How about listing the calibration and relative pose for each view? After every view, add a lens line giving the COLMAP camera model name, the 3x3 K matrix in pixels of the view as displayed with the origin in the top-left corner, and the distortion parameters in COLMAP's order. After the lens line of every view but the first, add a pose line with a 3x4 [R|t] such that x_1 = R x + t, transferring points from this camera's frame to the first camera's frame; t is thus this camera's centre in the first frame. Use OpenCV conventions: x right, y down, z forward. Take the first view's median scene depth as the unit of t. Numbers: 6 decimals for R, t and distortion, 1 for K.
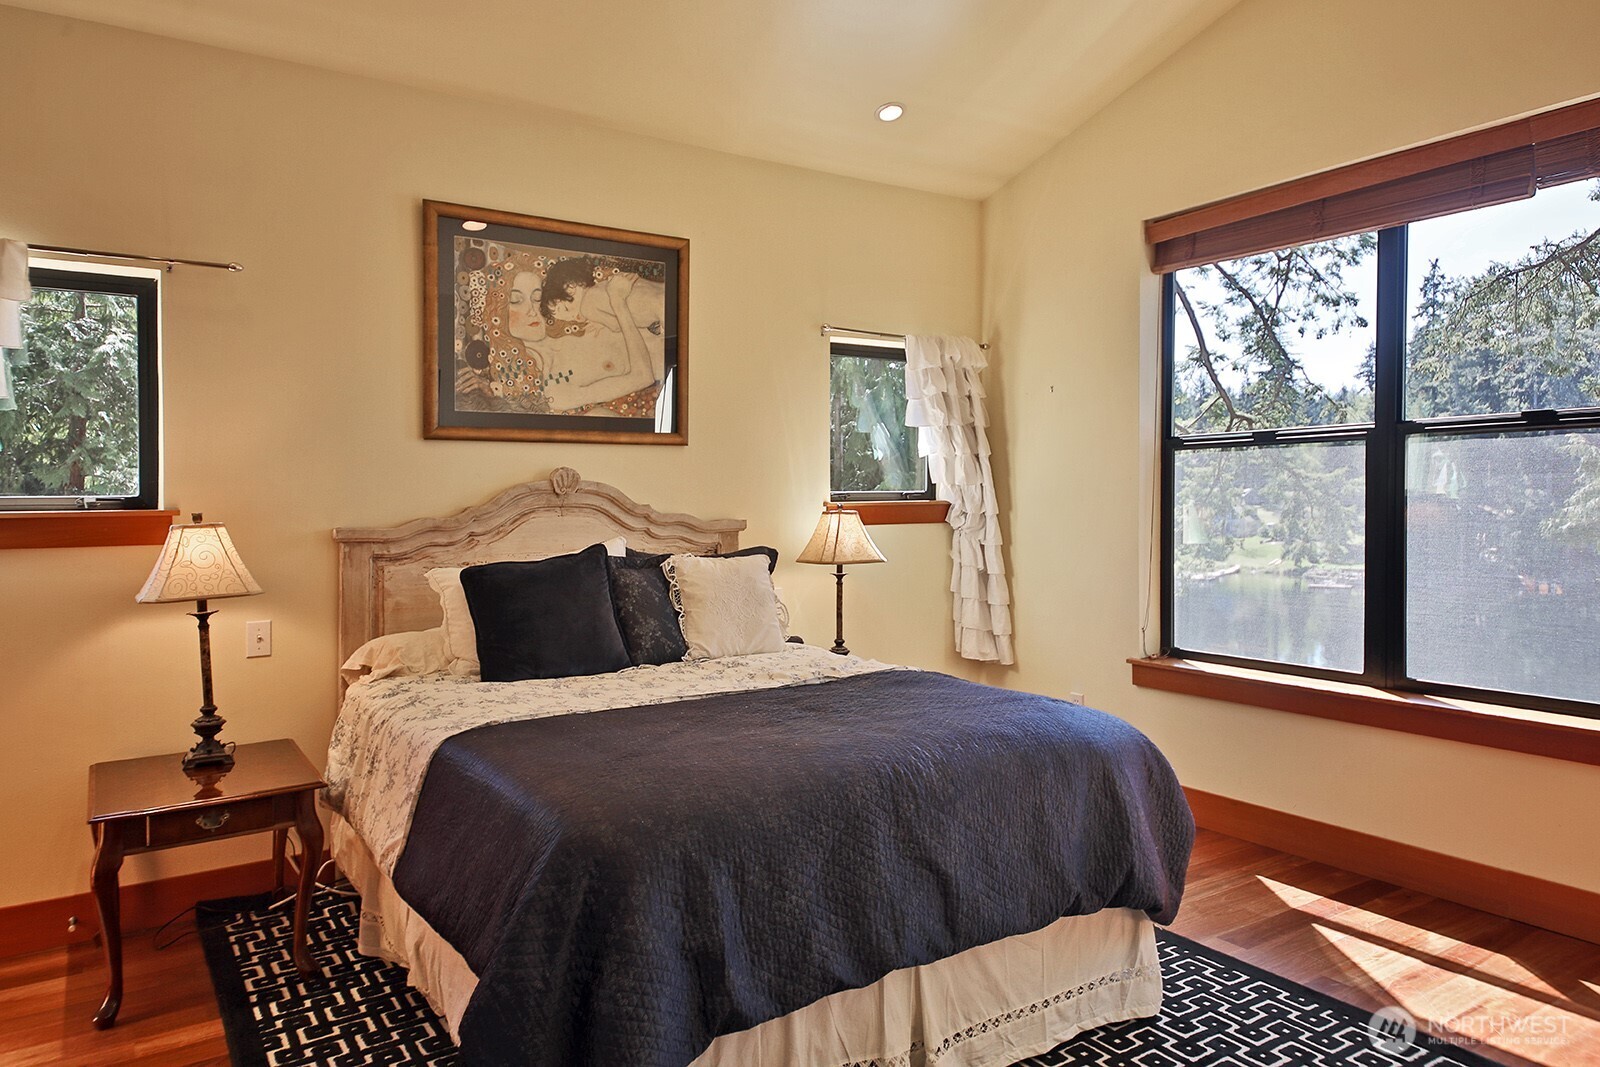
lens RADIAL K [[1042.9, 0, 795.9], [0, 1042.9, 535.1], [0, 0, 1]] dist [0.028181, 0.000951]
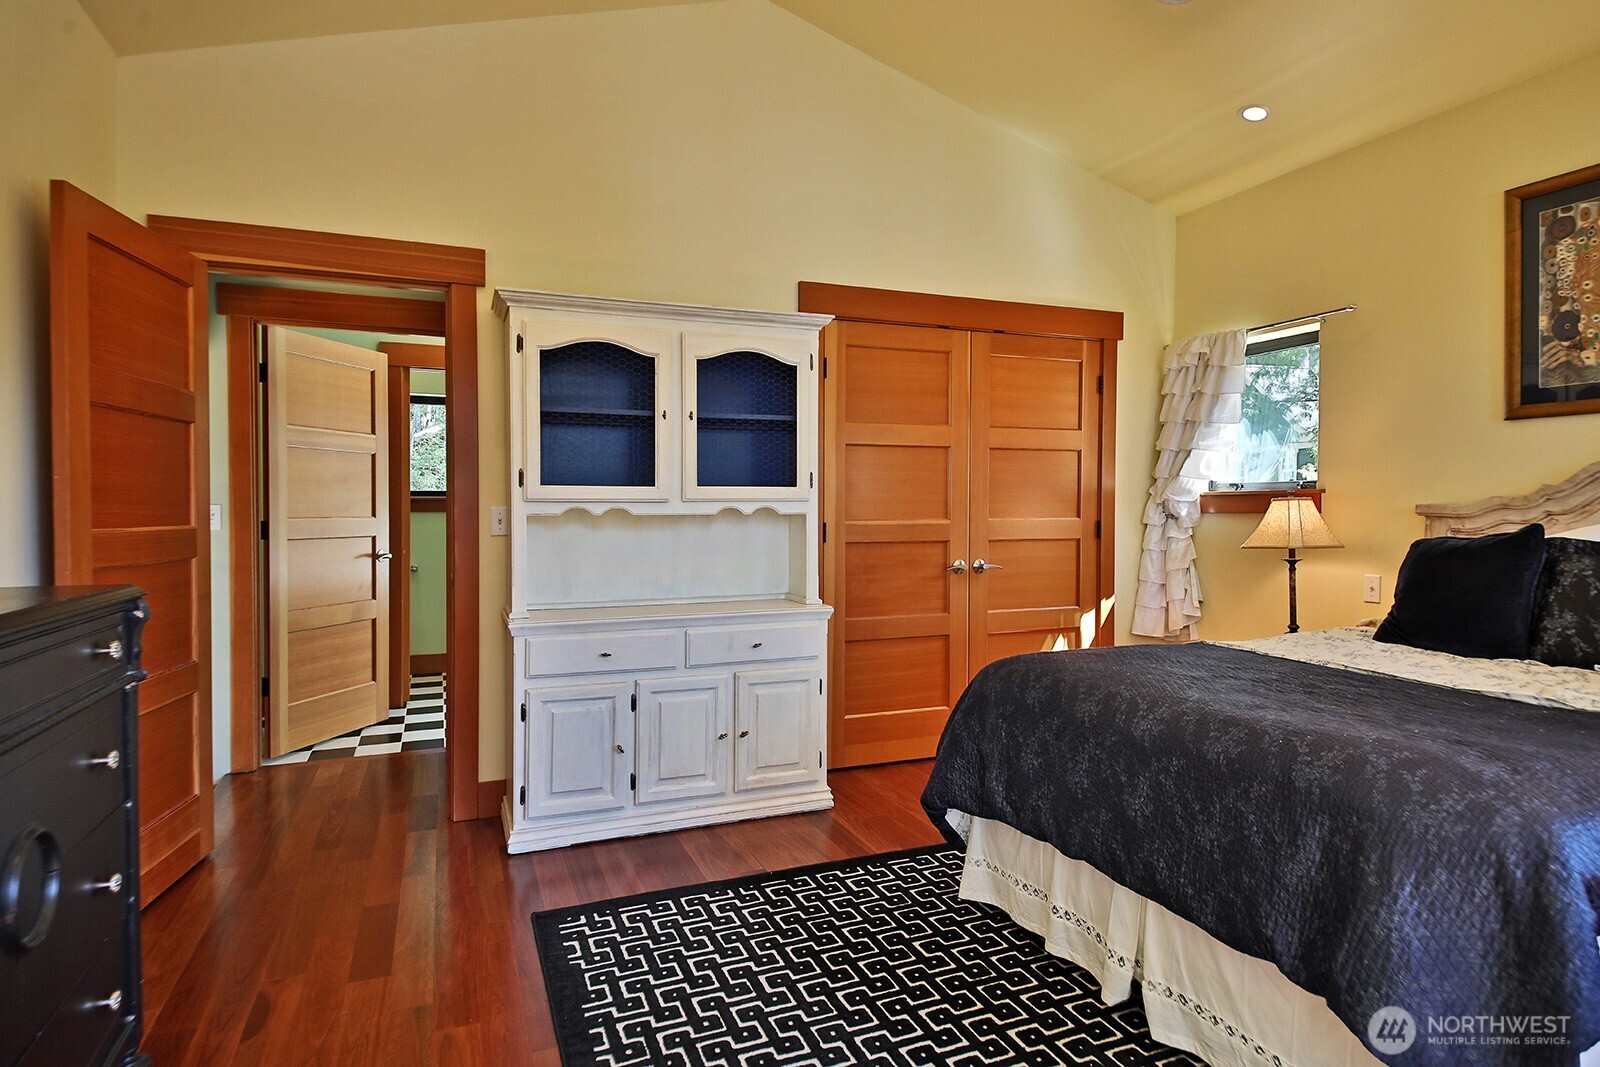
lens RADIAL K [[895.3, 0, 797.9], [0, 895.3, 520.5], [0, 0, 1]] dist [-0.000575, -0.000524]
pose [[-0.195052, 0.029713, -0.980343, 0.649878], [-0.021667, 0.999167, 0.034595, -0.007227], [0.980554, 0.027989, -0.194246, 0.477621]]
